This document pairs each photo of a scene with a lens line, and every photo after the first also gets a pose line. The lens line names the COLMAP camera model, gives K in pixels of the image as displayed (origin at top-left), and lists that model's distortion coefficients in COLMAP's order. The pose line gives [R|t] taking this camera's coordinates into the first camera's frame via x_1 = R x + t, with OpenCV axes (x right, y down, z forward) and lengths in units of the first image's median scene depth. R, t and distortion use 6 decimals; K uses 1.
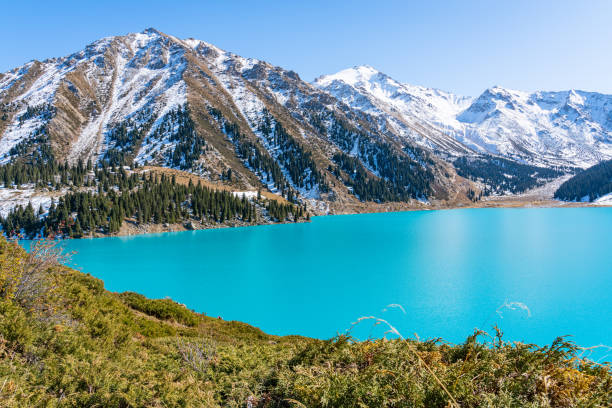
lens RADIAL K [[437.8, 0, 307.9], [0, 437.8, 205.4], [0, 0, 1]] dist [-0.030846, 0.016497]
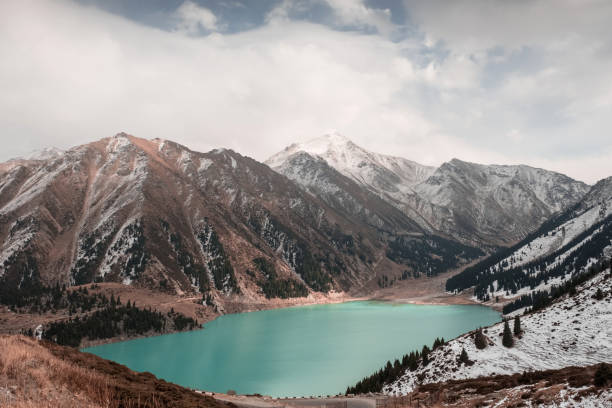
lens RADIAL K [[465.5, 0, 309.6], [0, 465.5, 213.1], [0, 0, 1]] dist [-0.023150, 0.039761]
pose [[0.999678, 0.007378, 0.024272, 0.169777], [-0.005073, 0.995589, -0.093683, -0.108591], [-0.024856, 0.093530, 0.995306, -0.357658]]
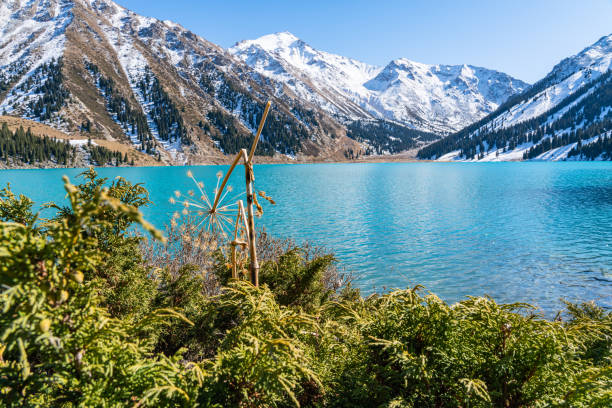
lens RADIAL K [[412.3, 0, 303.6], [0, 412.3, 198.1], [0, 0, 1]] dist [-0.030879, 0.014974]
pose [[0.989795, 0.000632, 0.142499, 0.132867], [-0.011243, 0.997219, 0.073672, 0.016741], [-0.142056, -0.074523, 0.987049, -0.042436]]
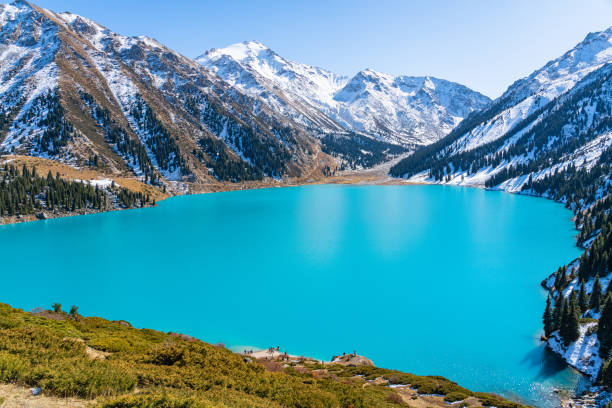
lens RADIAL K [[412.3, 0, 304.6], [0, 412.3, 199.7], [0, 0, 1]] dist [-0.030879, 0.014974]
pose [[0.974082, -0.014502, 0.225729, 0.073148], [-0.001926, 0.997374, 0.072391, -0.031667], [-0.226186, -0.070949, 0.971497, -0.109898]]
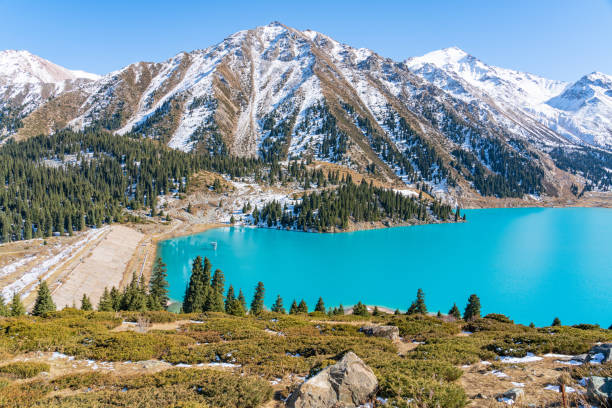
lens RADIAL K [[412.3, 0, 303.5], [0, 412.3, 201.2], [0, 0, 1]] dist [-0.030879, 0.014974]
pose [[0.983308, 0.070433, -0.167762, -0.117082], [-0.059524, 0.995826, 0.069198, -0.032451], [0.171935, -0.058057, 0.983396, -0.083504]]
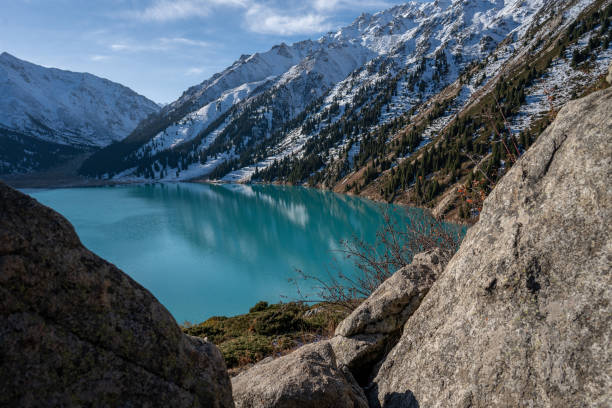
lens RADIAL K [[412.3, 0, 305.8], [0, 412.3, 205.1], [0, 0, 1]] dist [-0.030879, 0.014974]
pose [[0.514569, -0.080031, 0.853706, -0.022224], [0.023269, 0.996571, 0.079398, -0.011654], [-0.857133, -0.020991, 0.514666, -0.021233]]
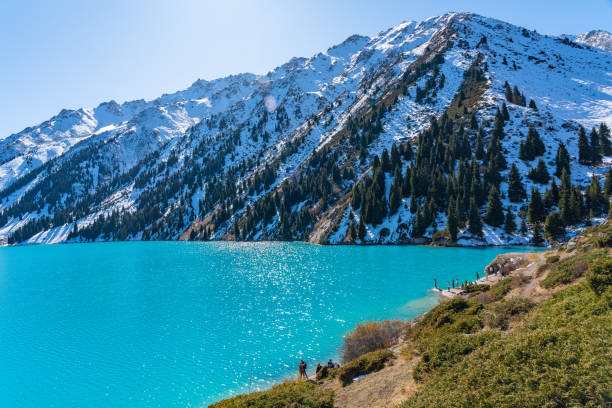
lens RADIAL K [[412.3, 0, 301.0], [0, 412.3, 207.2], [0, 0, 1]] dist [-0.030879, 0.014974]
pose [[0.166810, 0.052547, 0.984588, 0.032792], [0.061214, 0.996101, -0.063532, 0.010438], [-0.984087, 0.070869, 0.162943, 0.011742]]
